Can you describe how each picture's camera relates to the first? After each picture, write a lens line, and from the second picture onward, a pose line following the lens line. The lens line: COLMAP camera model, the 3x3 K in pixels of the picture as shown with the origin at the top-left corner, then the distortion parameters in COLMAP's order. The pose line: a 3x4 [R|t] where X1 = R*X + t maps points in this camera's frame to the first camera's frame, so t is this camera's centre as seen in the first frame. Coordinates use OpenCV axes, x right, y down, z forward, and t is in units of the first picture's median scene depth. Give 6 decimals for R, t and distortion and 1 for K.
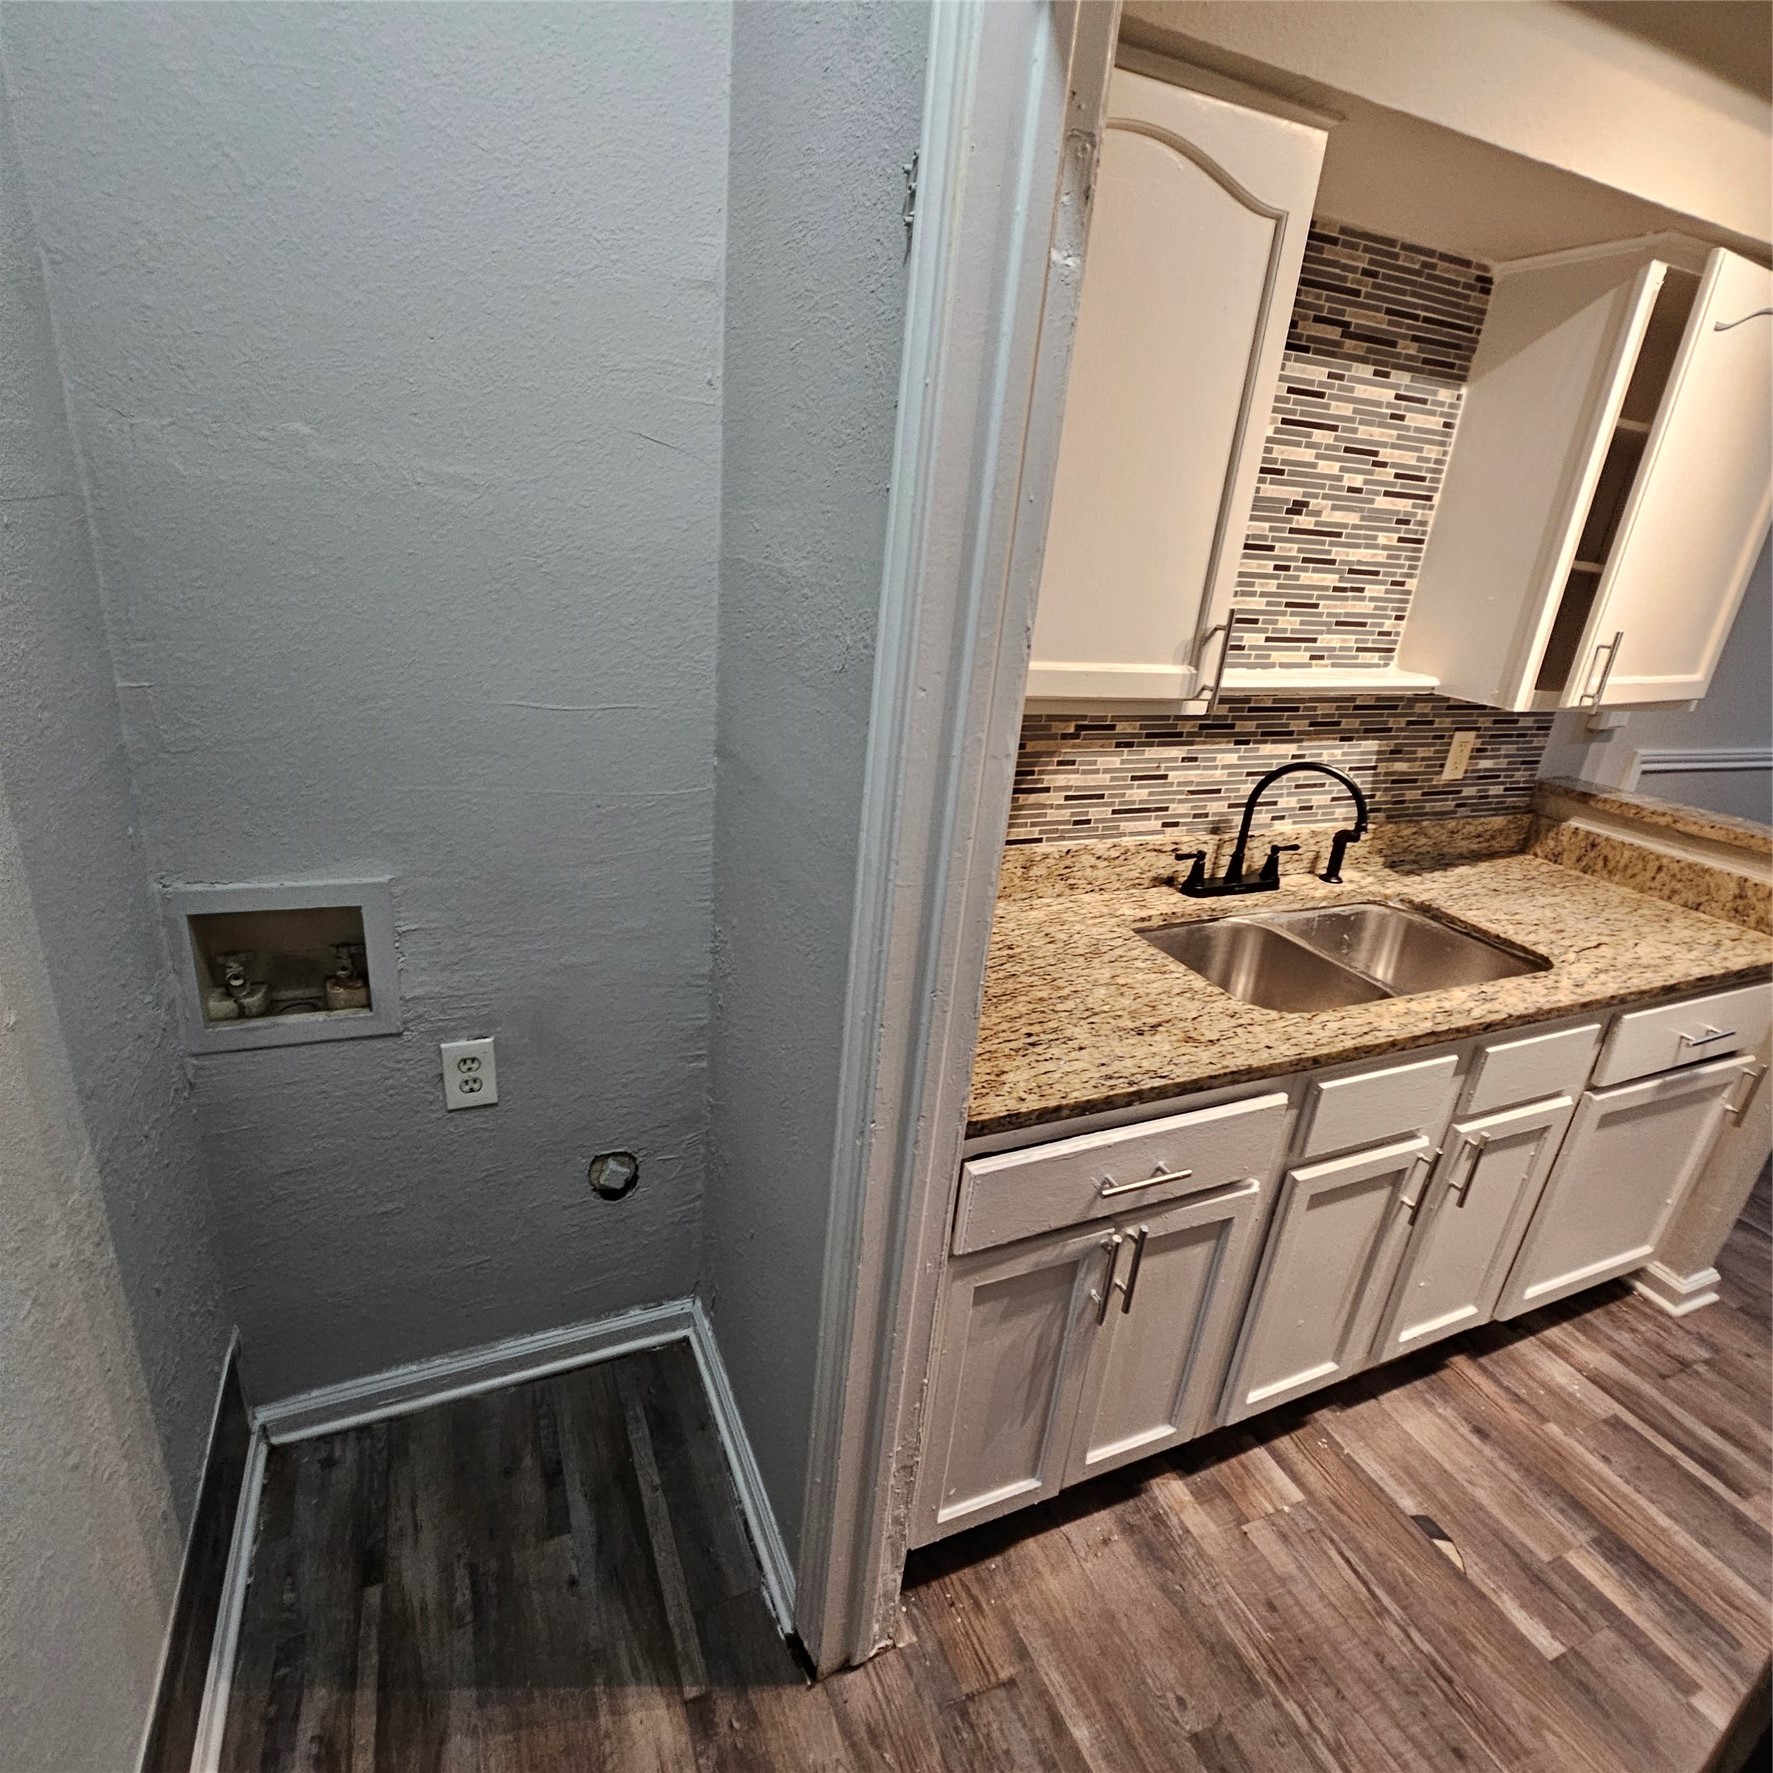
lens RADIAL K [[973.7, 0, 867.7], [0, 973.7, 883.4], [0, 0, 1]] dist [0.001146, -0.002541]
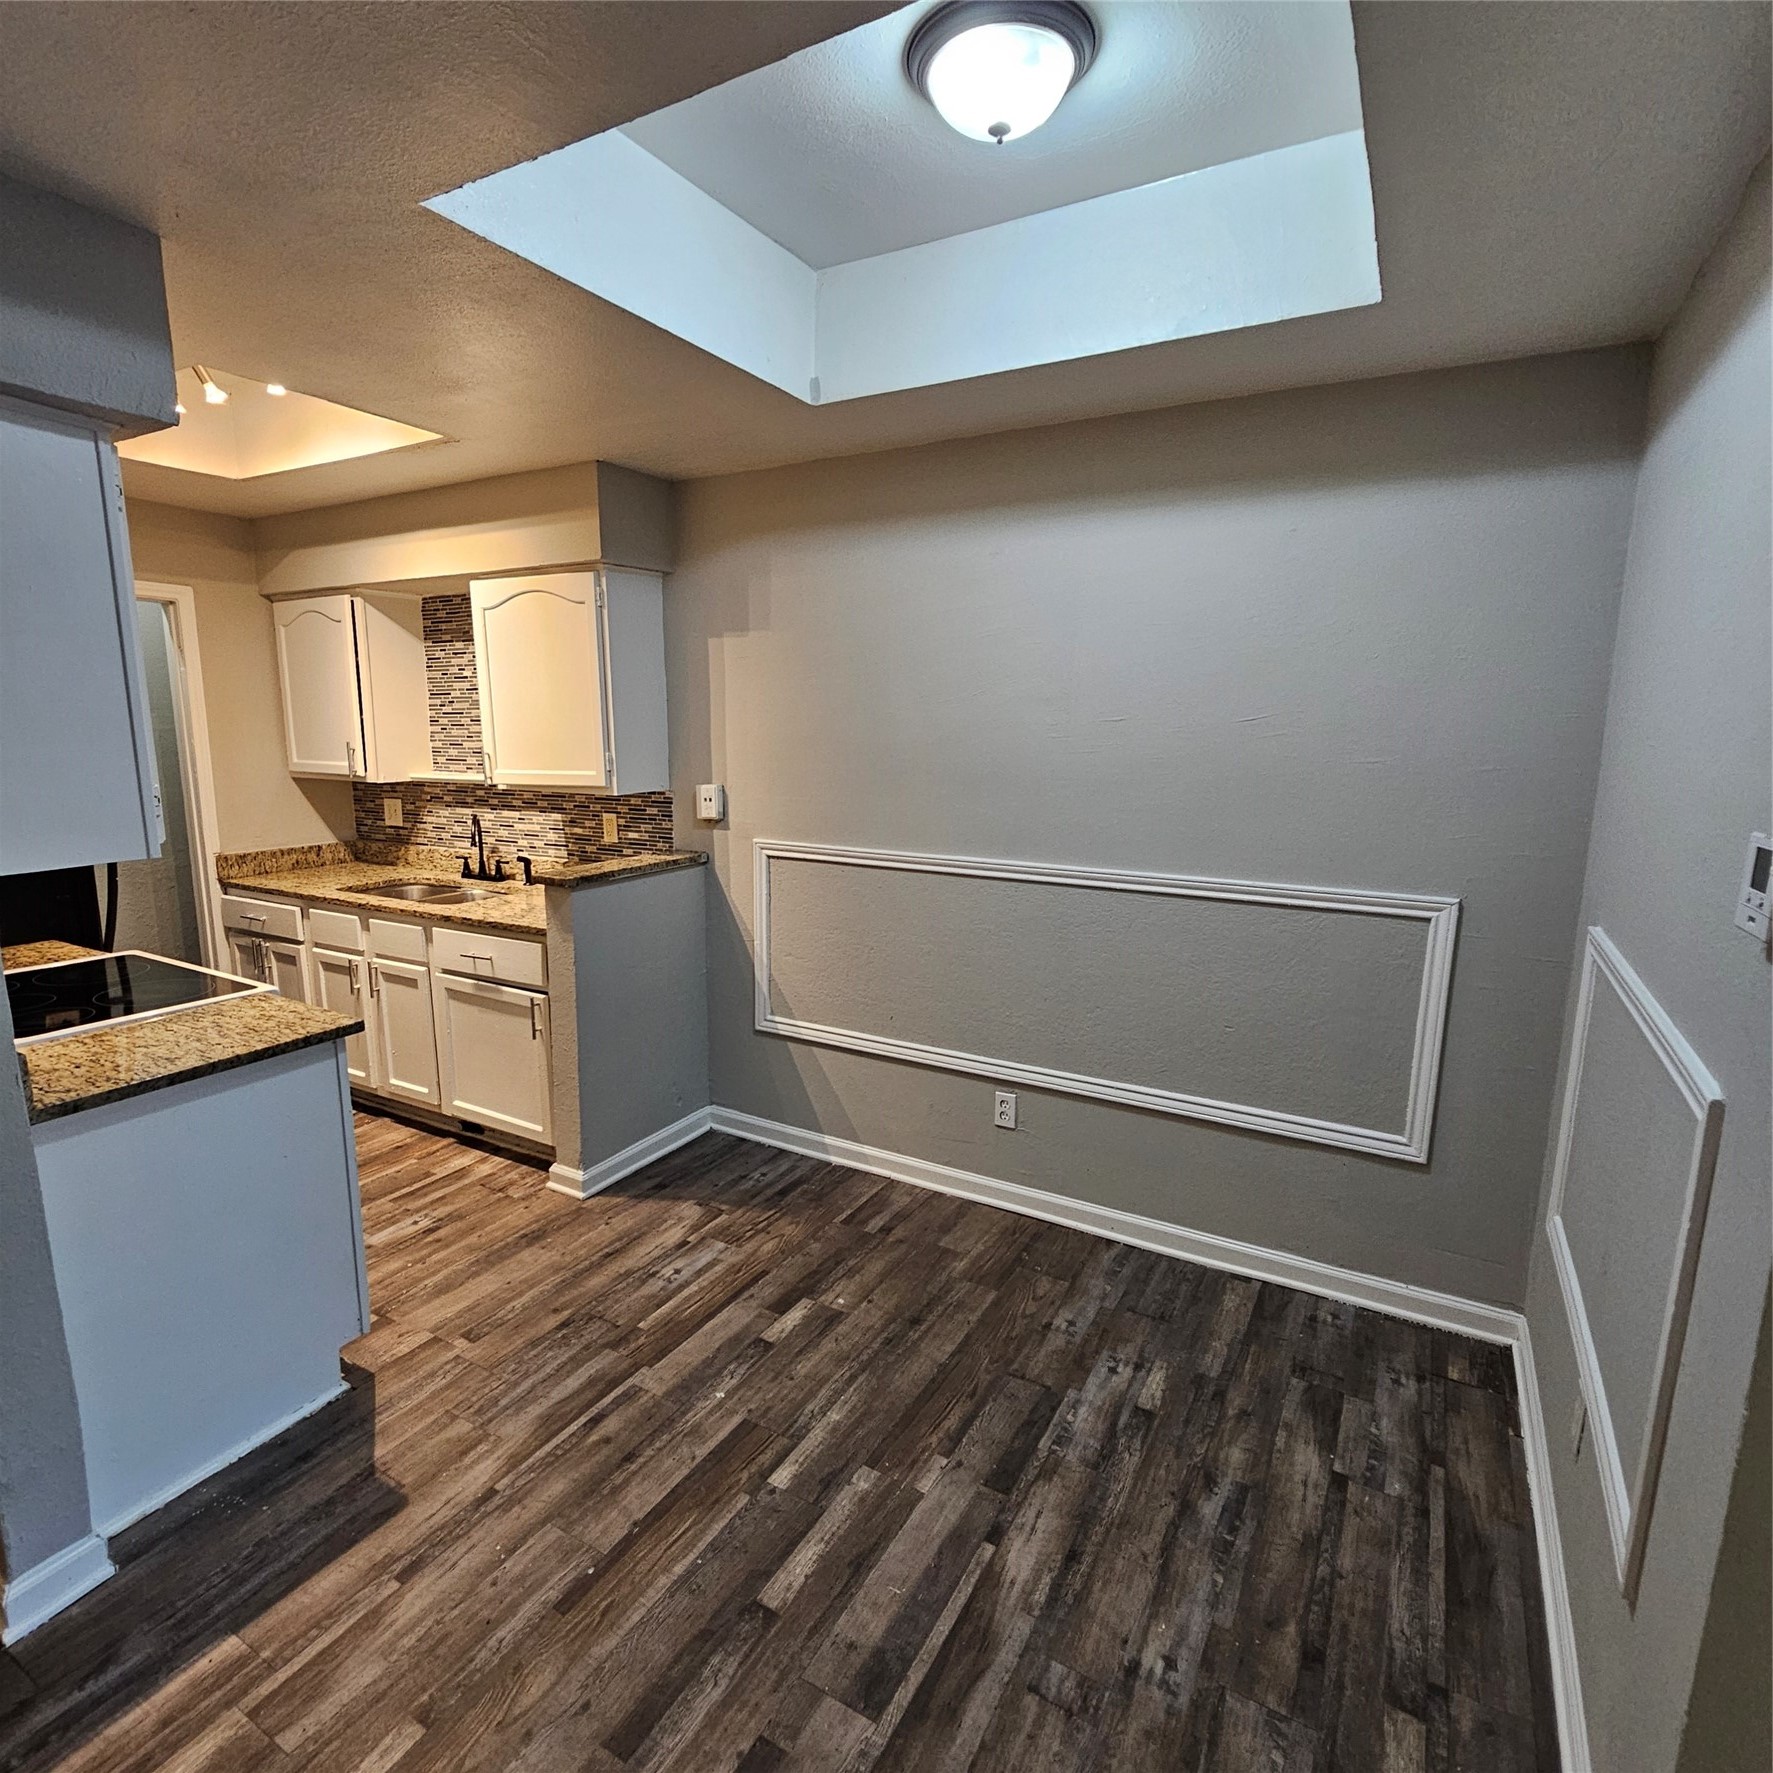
lens RADIAL K [[973.7, 0, 865.1], [0, 973.7, 887.8], [0, 0, 1]] dist [0.001146, -0.002541]
pose [[0.595005, 0.060747, -0.801423, 2.695203], [-0.239829, 0.965131, -0.104902, 0.049612], [0.767106, 0.254622, 0.588826, 0.444110]]
